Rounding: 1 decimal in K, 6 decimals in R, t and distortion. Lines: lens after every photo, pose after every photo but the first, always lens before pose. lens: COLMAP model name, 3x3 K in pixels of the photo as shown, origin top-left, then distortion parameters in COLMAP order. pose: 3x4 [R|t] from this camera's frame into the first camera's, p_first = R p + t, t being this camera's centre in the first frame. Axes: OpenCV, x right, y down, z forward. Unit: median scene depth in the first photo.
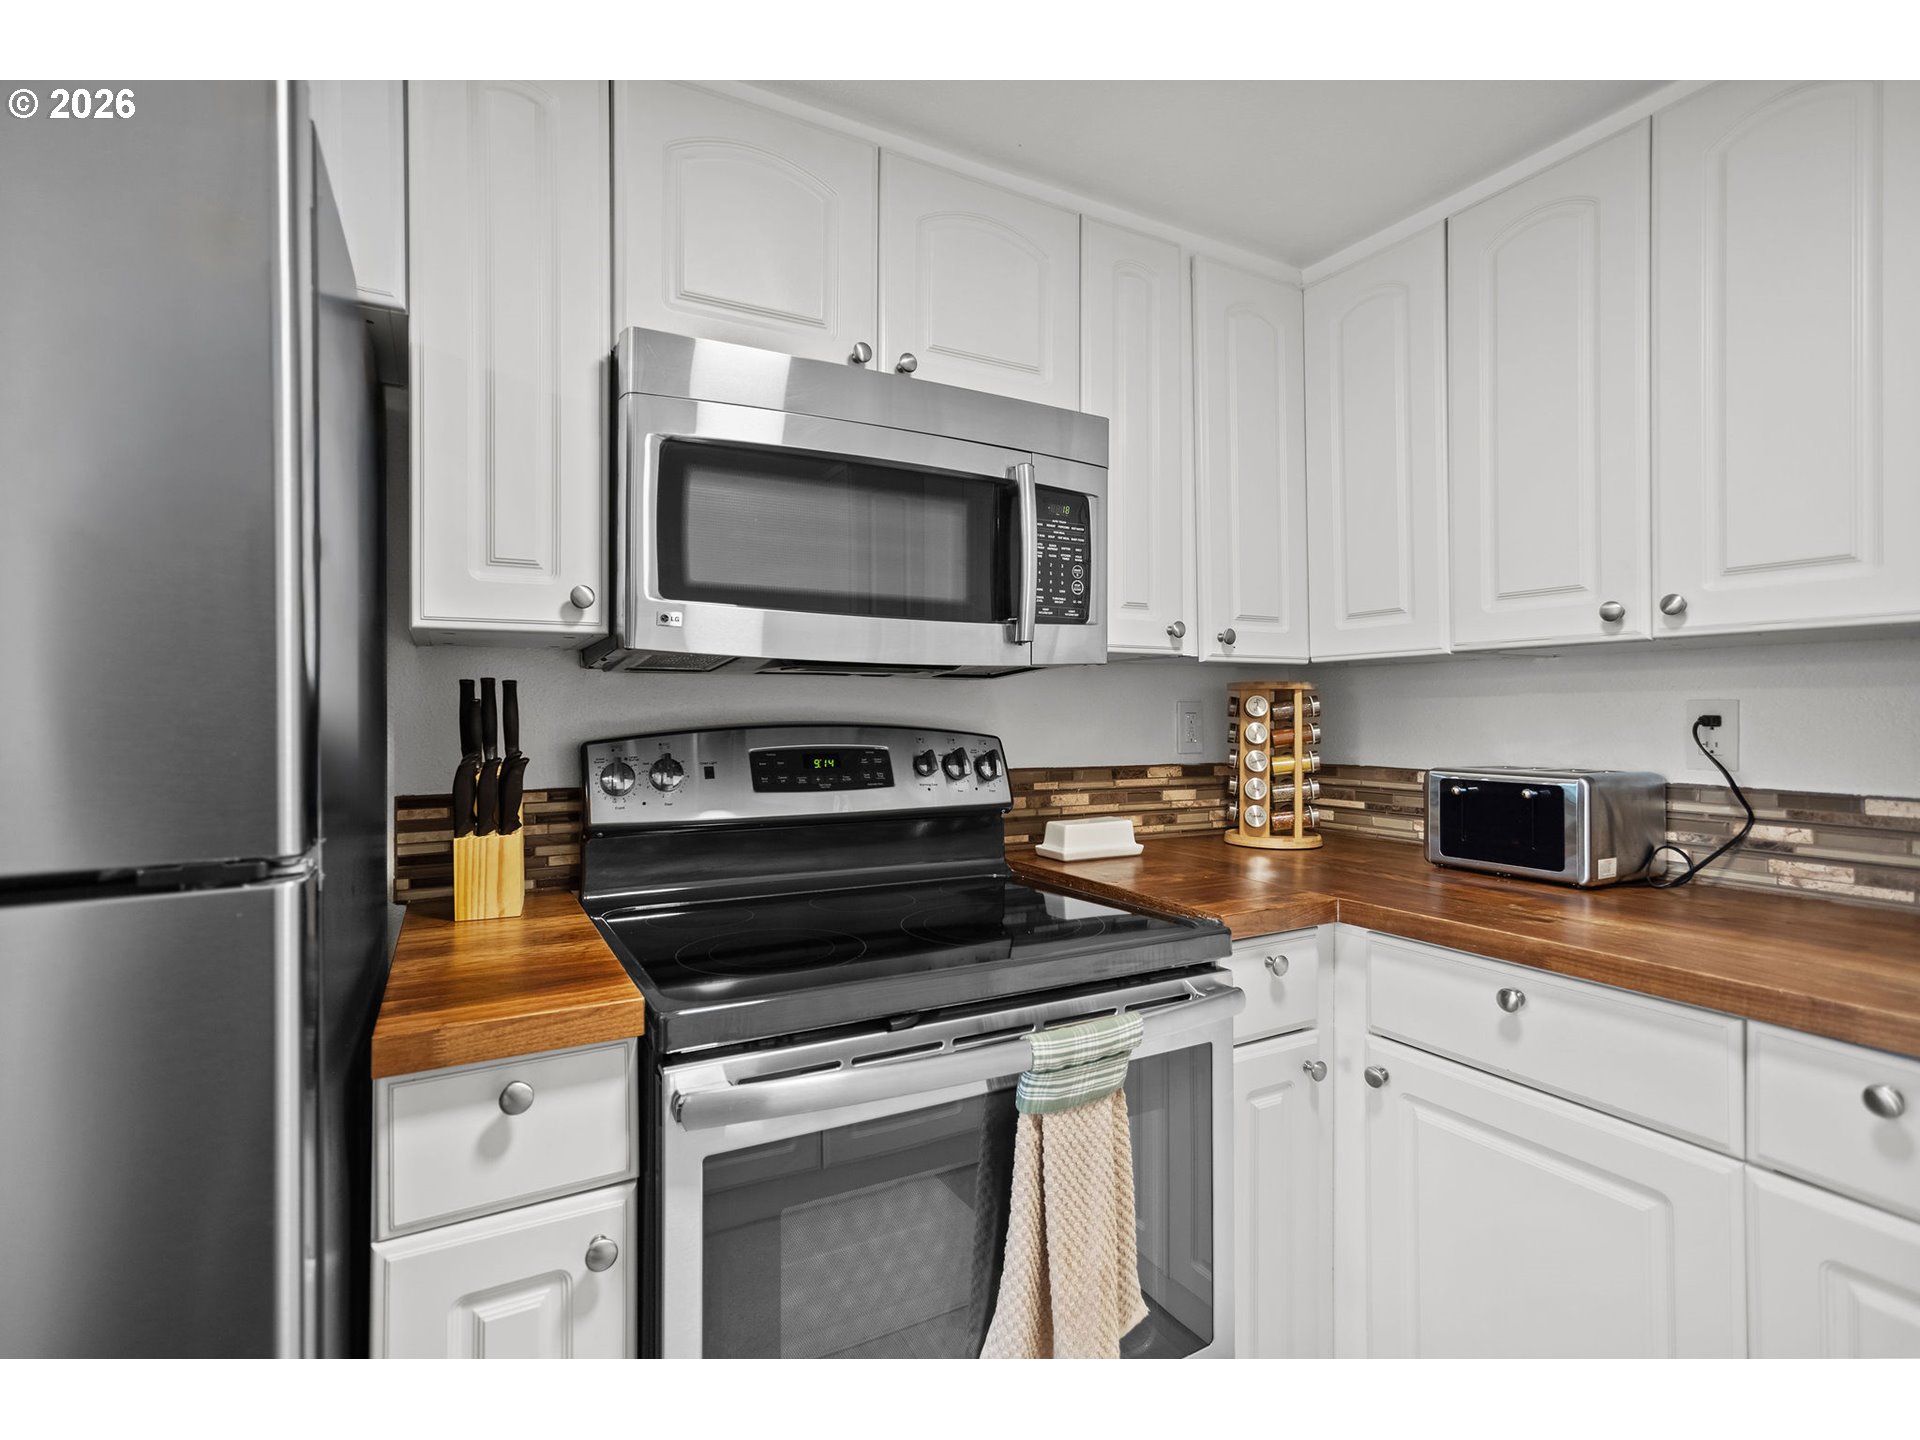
lens RADIAL K [[927.4, 0, 954.3], [0, 927.4, 704.9], [0, 0, 1]] dist [-0.008010, 0.010889]
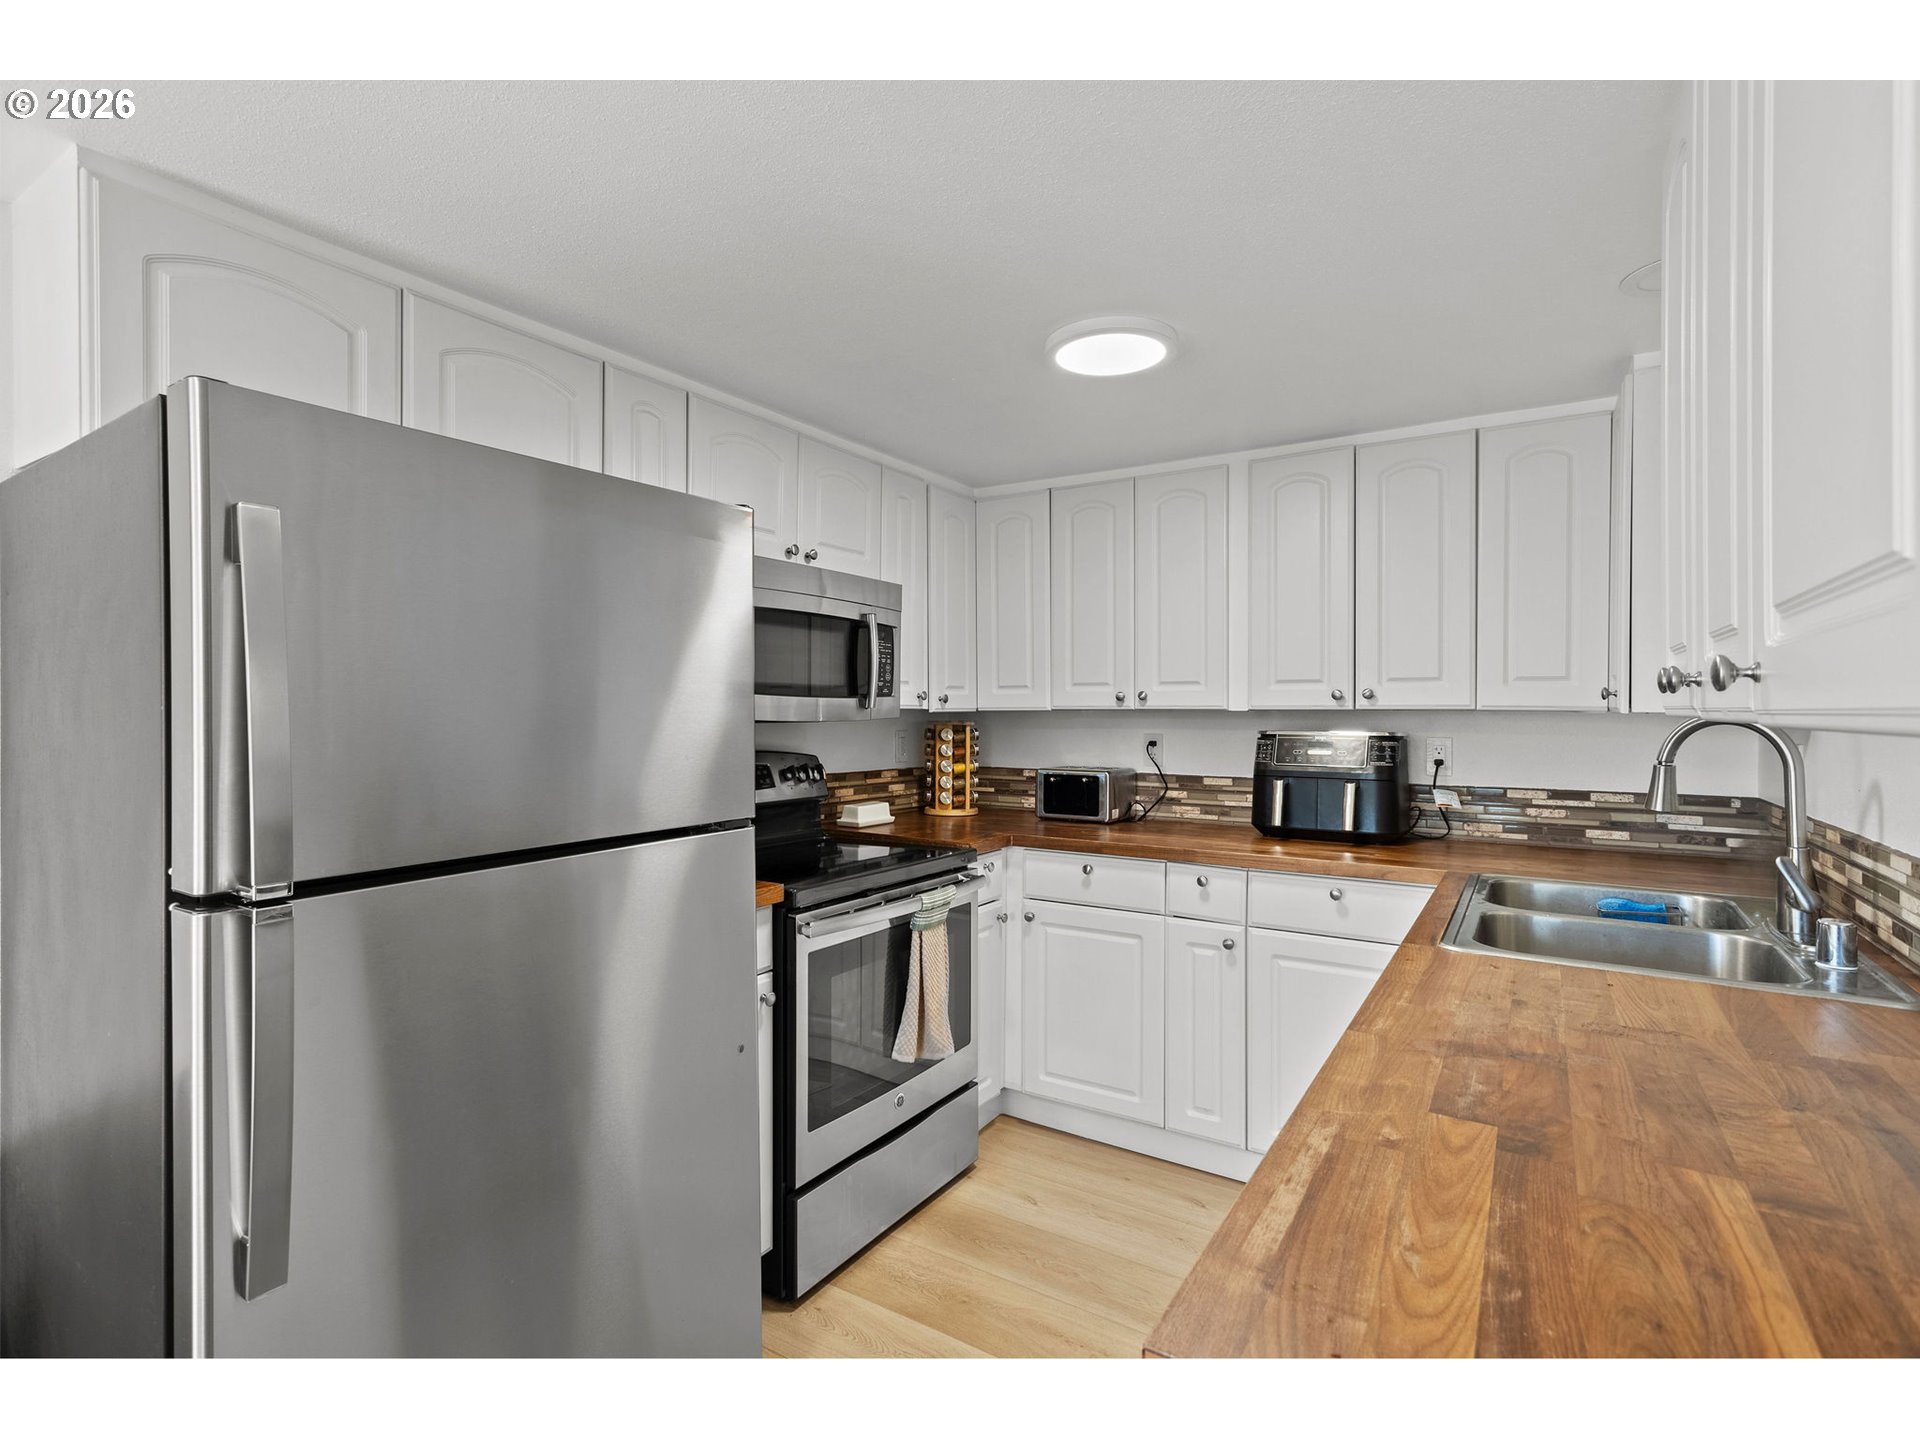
lens RADIAL K [[927.4, 0, 962.9], [0, 927.4, 705.6], [0, 0, 1]] dist [-0.008010, 0.010889]
pose [[0.876989, 0.007098, 0.480457, -0.635894], [-0.008764, 0.999961, 0.001224, -0.073129], [-0.480430, -0.005284, 0.877017, -0.710198]]
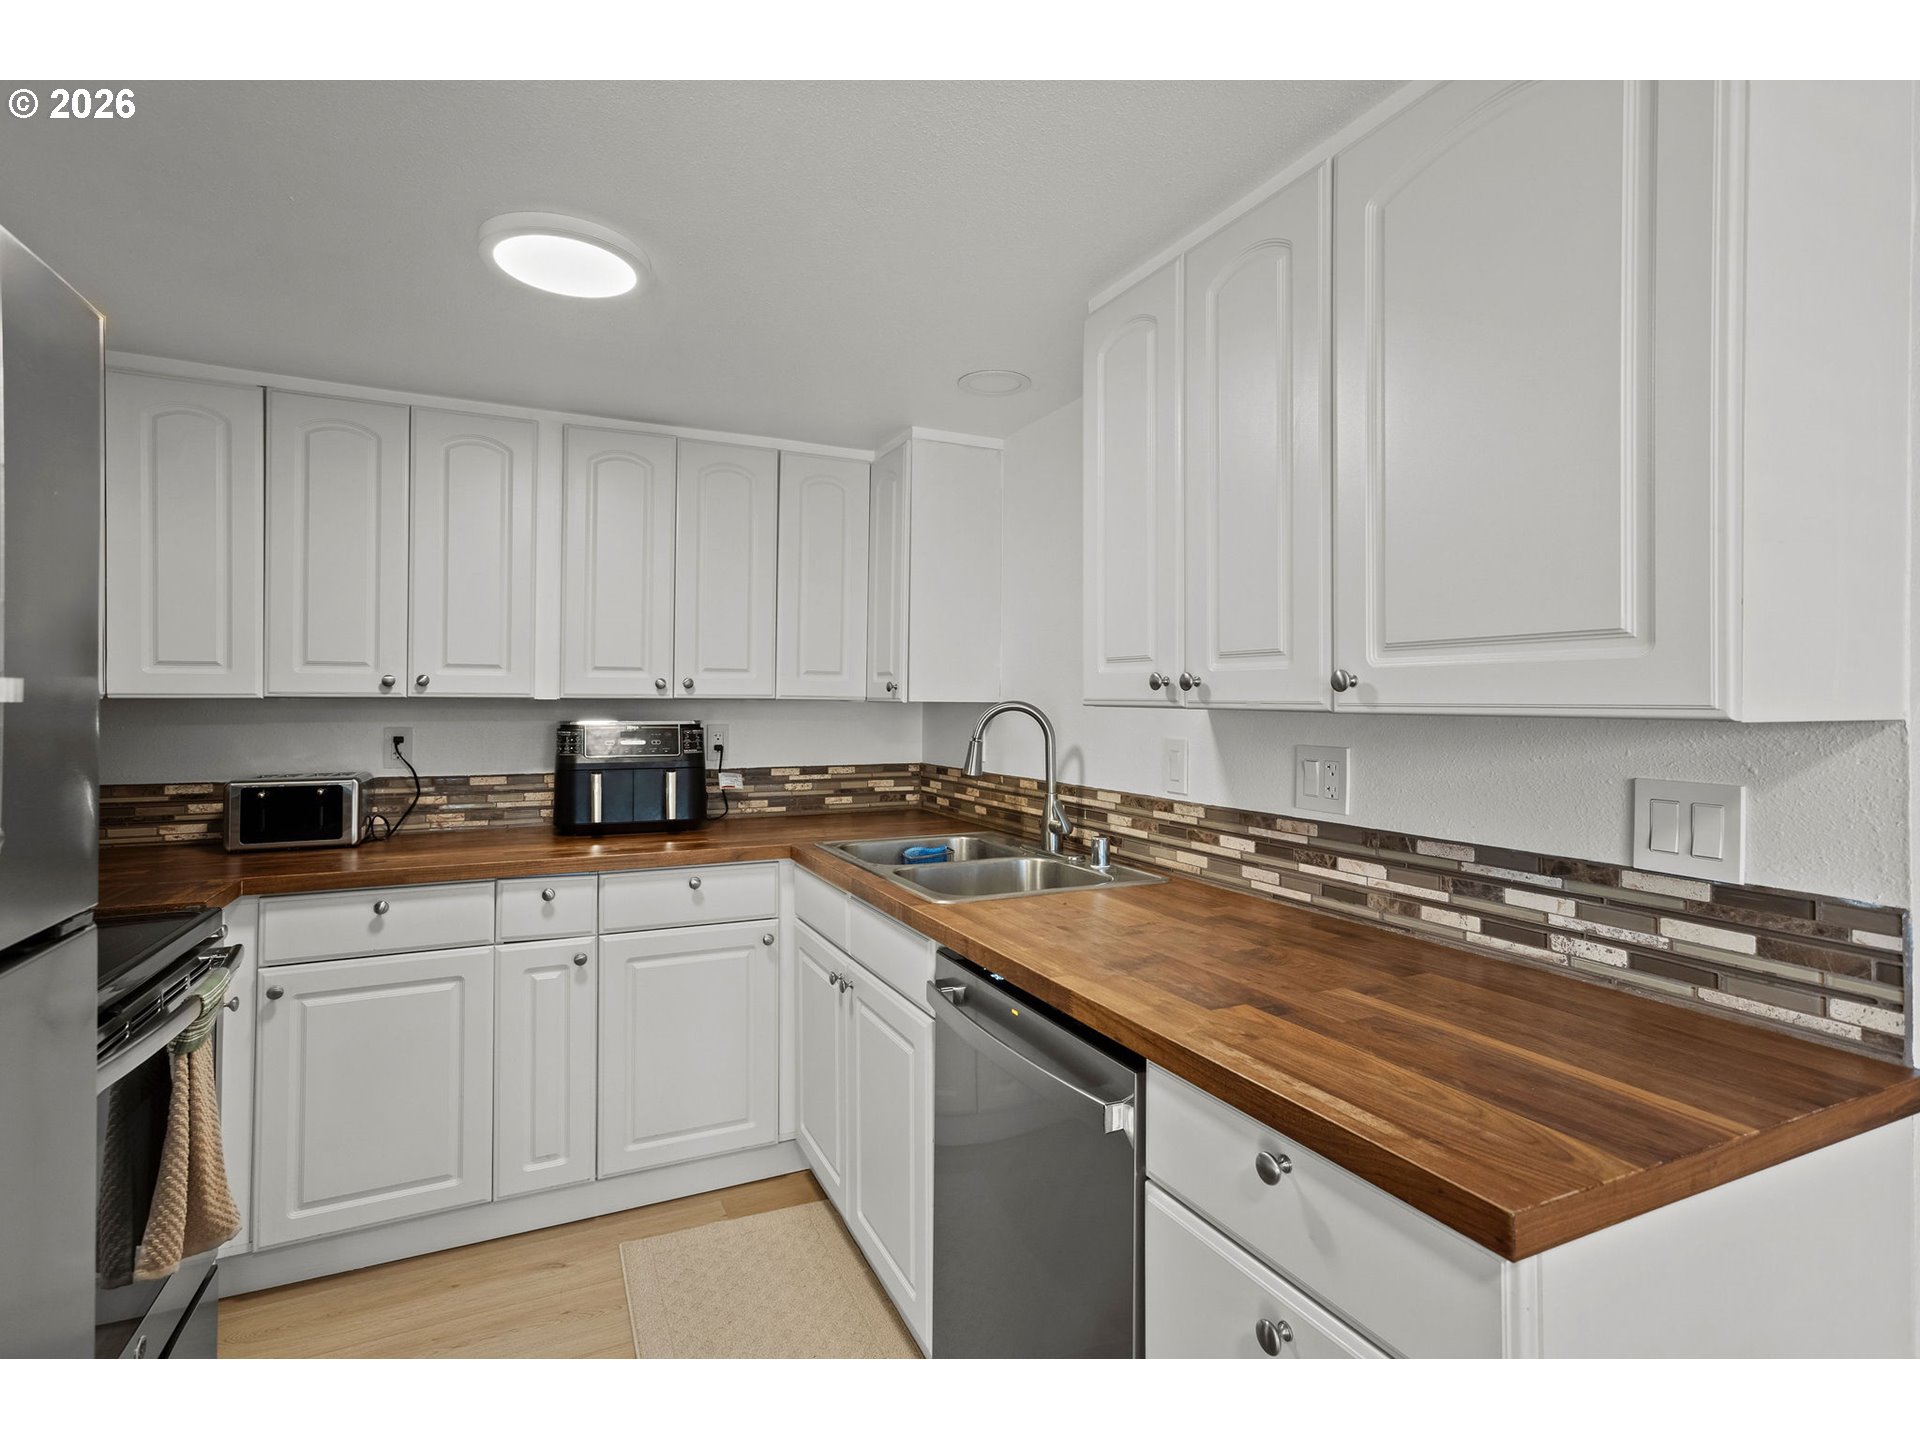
lens RADIAL K [[927.4, 0, 954.4], [0, 927.4, 689.6], [0, 0, 1]] dist [-0.008010, 0.010889]
pose [[0.060307, 0.015476, 0.998060, -0.884253], [-0.013927, 0.999796, -0.014662, -0.068573], [-0.998083, -0.013015, 0.060510, -0.151240]]
